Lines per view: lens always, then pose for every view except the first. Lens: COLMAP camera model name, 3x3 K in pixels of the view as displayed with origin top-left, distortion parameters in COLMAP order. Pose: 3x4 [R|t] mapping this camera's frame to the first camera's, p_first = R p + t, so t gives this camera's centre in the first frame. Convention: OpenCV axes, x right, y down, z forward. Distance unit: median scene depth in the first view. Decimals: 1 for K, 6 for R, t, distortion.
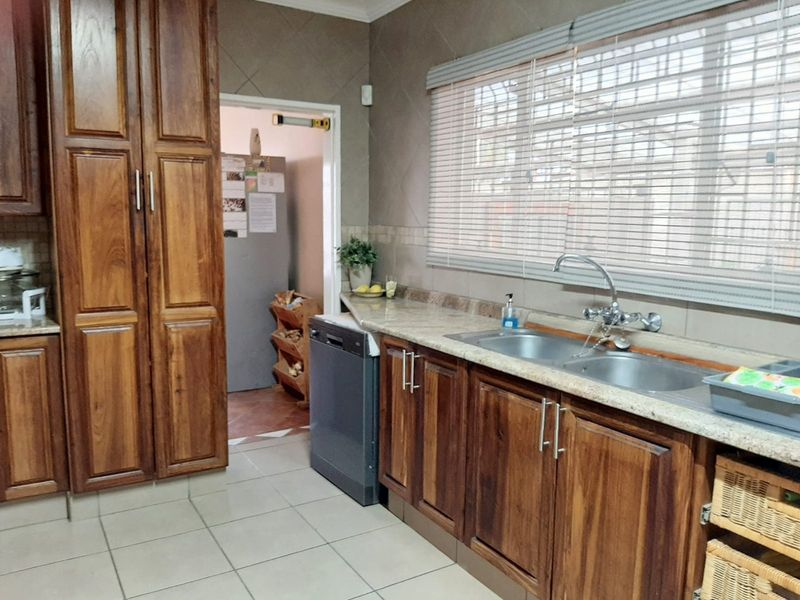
lens RADIAL K [[636.4, 0, 400.6], [0, 636.4, 306.4], [0, 0, 1]] dist [0.058230, -0.133899]
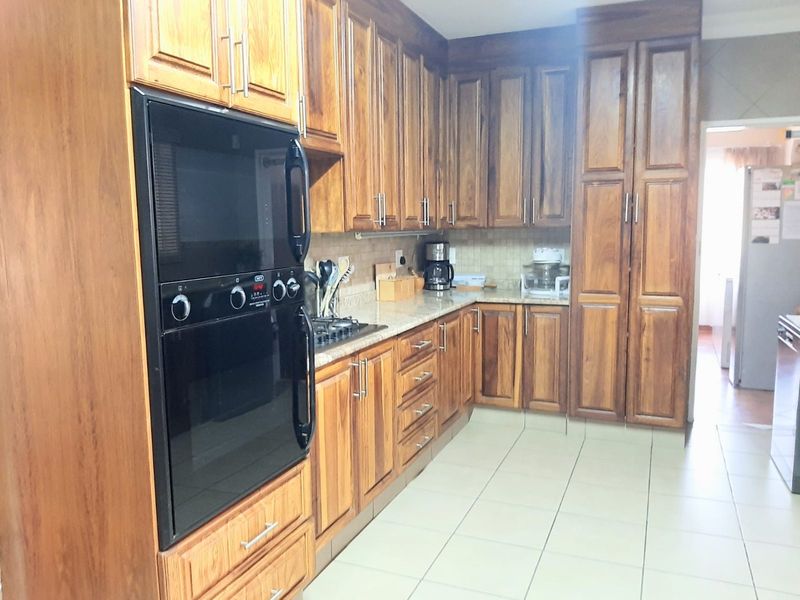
lens RADIAL K [[636.4, 0, 400.6], [0, 636.4, 306.4], [0, 0, 1]] dist [0.058230, -0.133899]
pose [[0.582619, 0.083240, -0.808471, 0.420530], [-0.093881, 0.994975, 0.034788, 0.027211], [0.807305, 0.055632, 0.587506, -0.185466]]
